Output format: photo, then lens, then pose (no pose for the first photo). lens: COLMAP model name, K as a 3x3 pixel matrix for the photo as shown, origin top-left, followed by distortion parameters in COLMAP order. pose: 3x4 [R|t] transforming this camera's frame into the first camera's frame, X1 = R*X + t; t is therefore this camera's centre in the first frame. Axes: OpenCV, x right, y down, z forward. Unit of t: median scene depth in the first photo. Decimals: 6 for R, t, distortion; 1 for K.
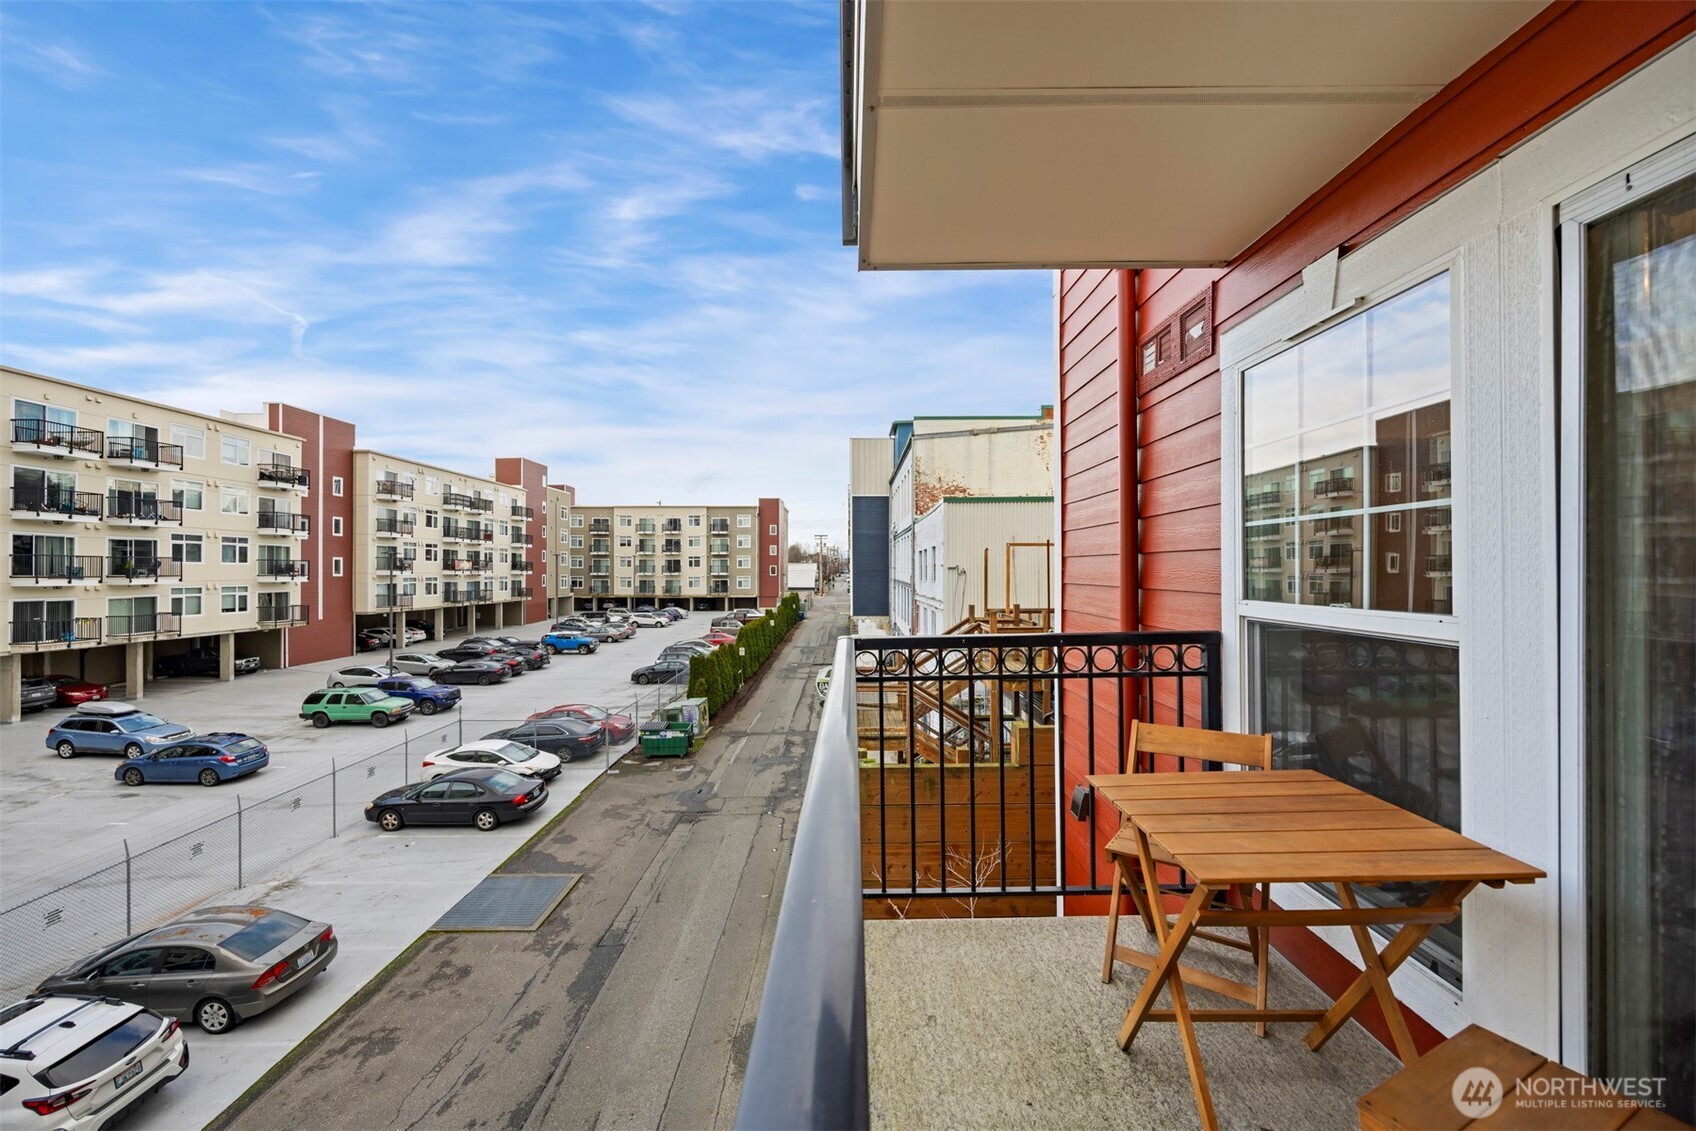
lens RADIAL K [[650.8, 0, 848.1], [0, 650.8, 570.6], [0, 0, 1]] dist [-0.000827, -0.000129]
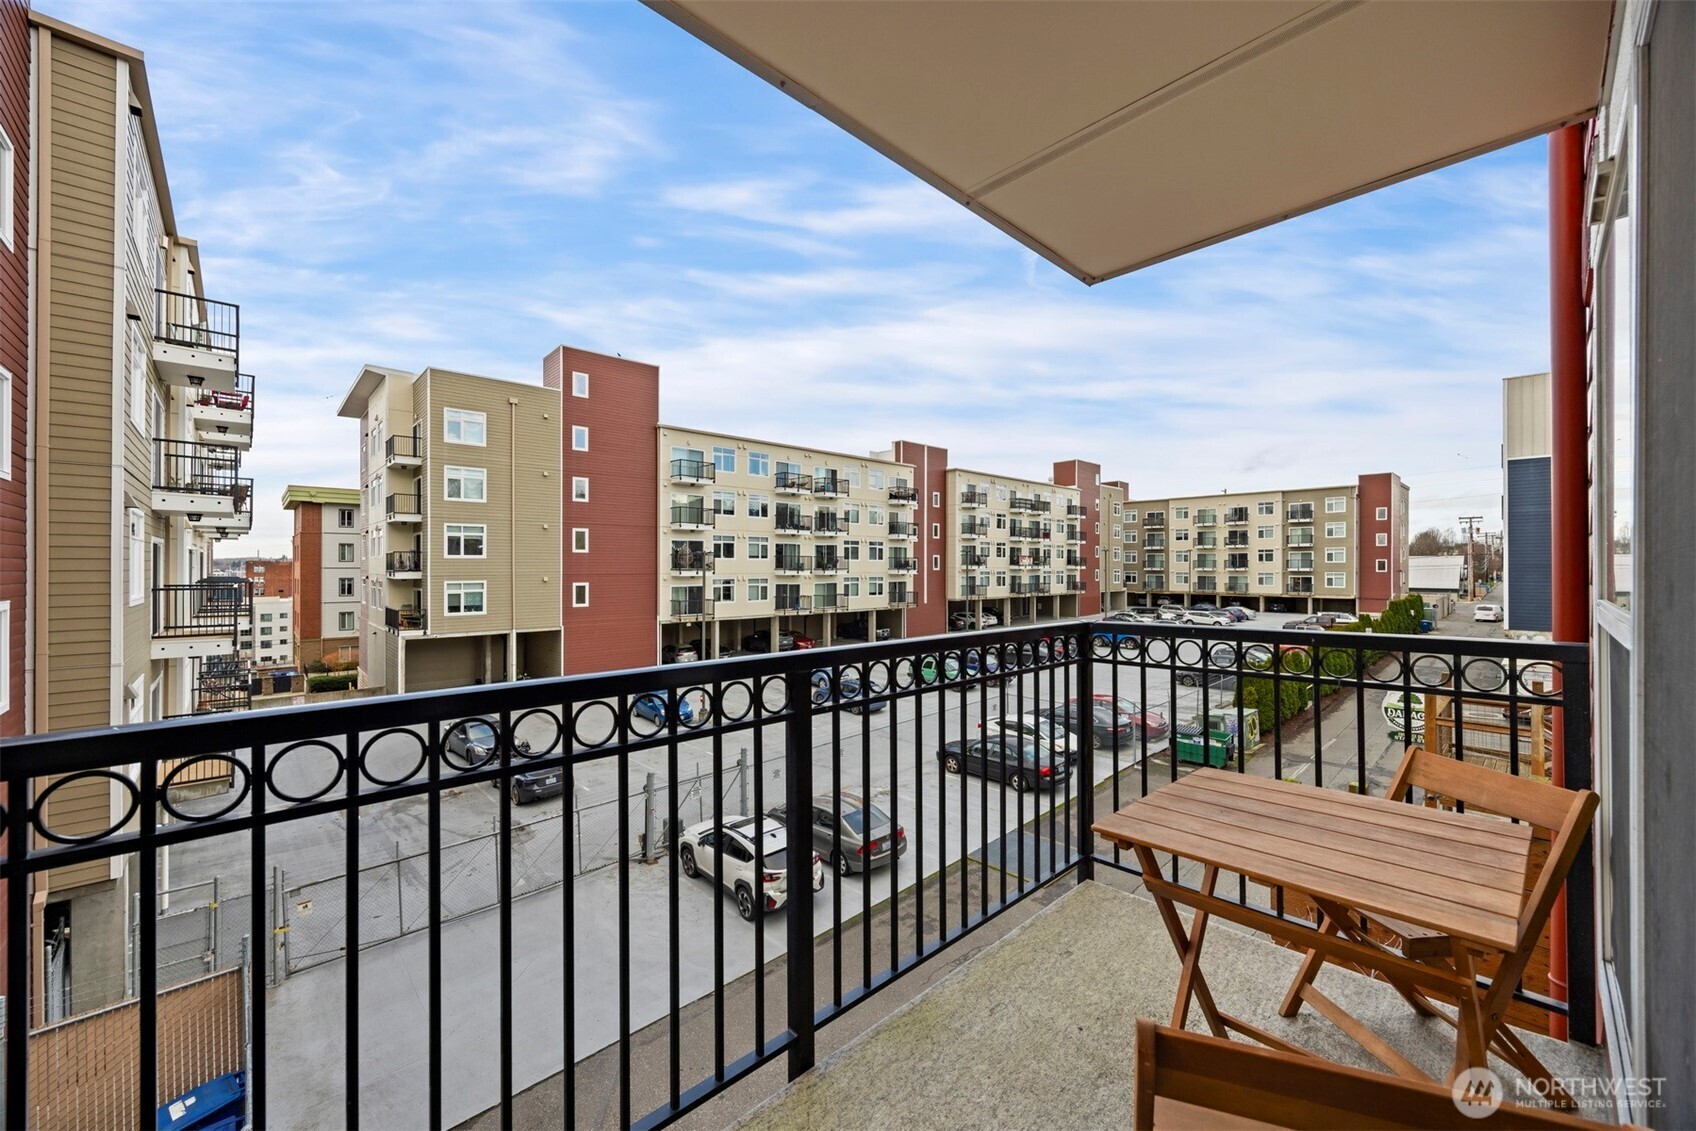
lens RADIAL K [[650.8, 0, 851.4], [0, 650.8, 569.5], [0, 0, 1]] dist [-0.000827, -0.000129]
pose [[0.690306, 0.004352, -0.723505, 0.022835], [-0.000379, 0.999984, 0.005654, 0.000409], [0.723518, -0.003629, 0.690296, -0.001768]]
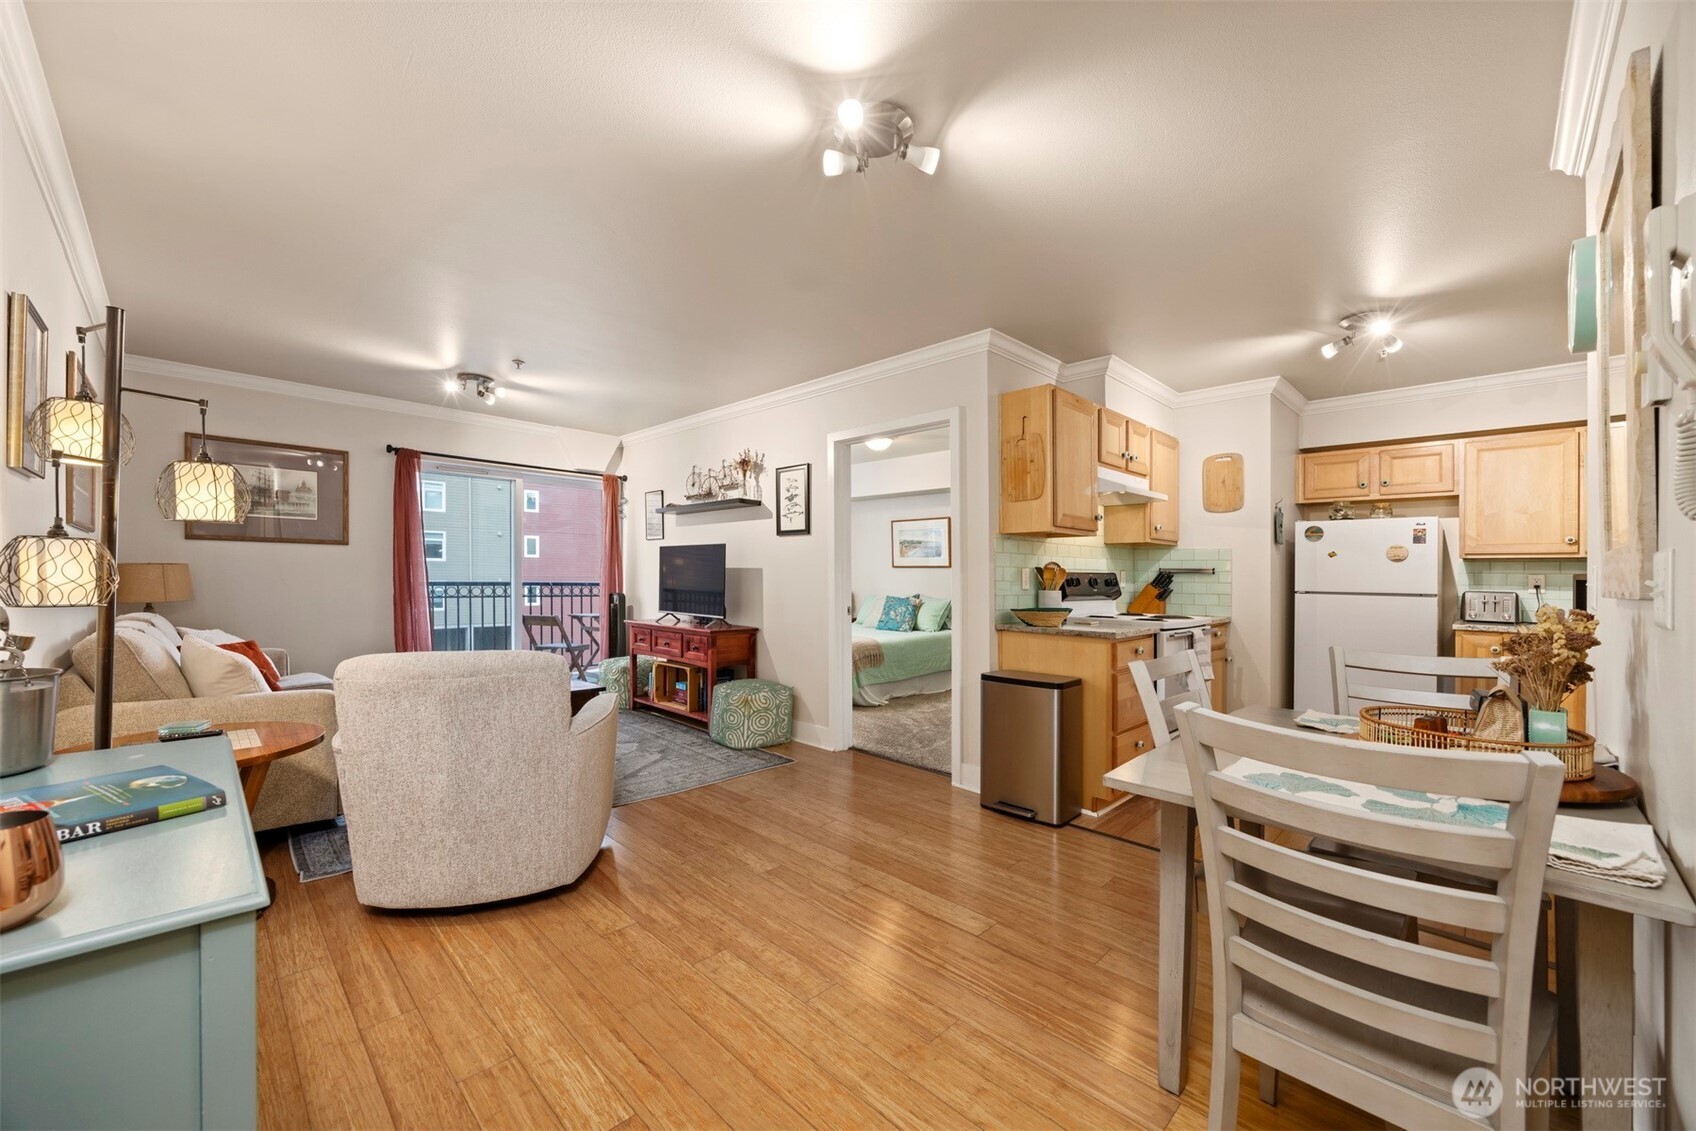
lens RADIAL K [[650.8, 0, 838.5], [0, 650.8, 565.9], [0, 0, 1]] dist [-0.000827, -0.000129]
pose [[0.709623, -0.001736, -0.704580, 1.572871], [-0.009263, 0.999888, -0.011794, 0.034981], [0.704521, 0.014895, 0.709527, -0.335566]]
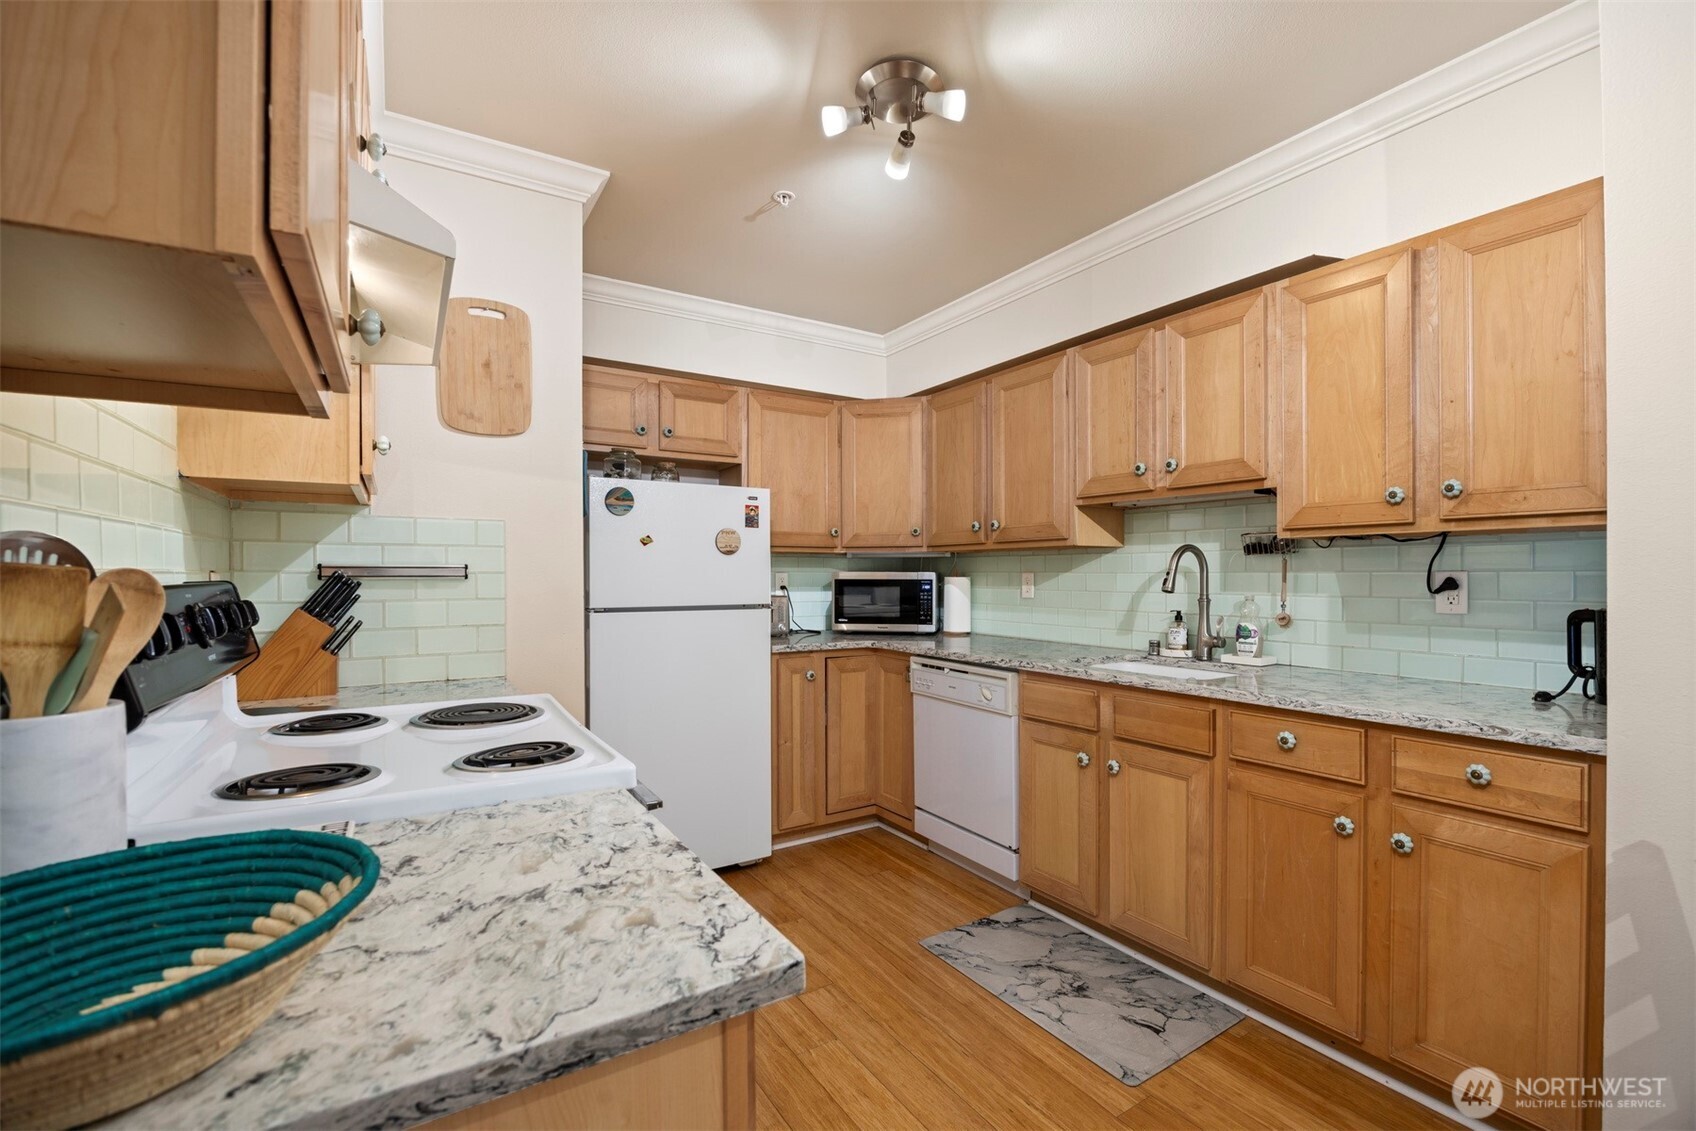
lens RADIAL K [[731.0, 0, 850.5], [0, 731.0, 573.0], [0, 0, 1]] dist [-0.024454, 0.000454]
pose [[0.839777, -0.000746, 0.542931, 1.245037], [-0.000817, 0.999996, 0.002639, 0.025772], [-0.542931, -0.002660, 0.839773, 0.226143]]
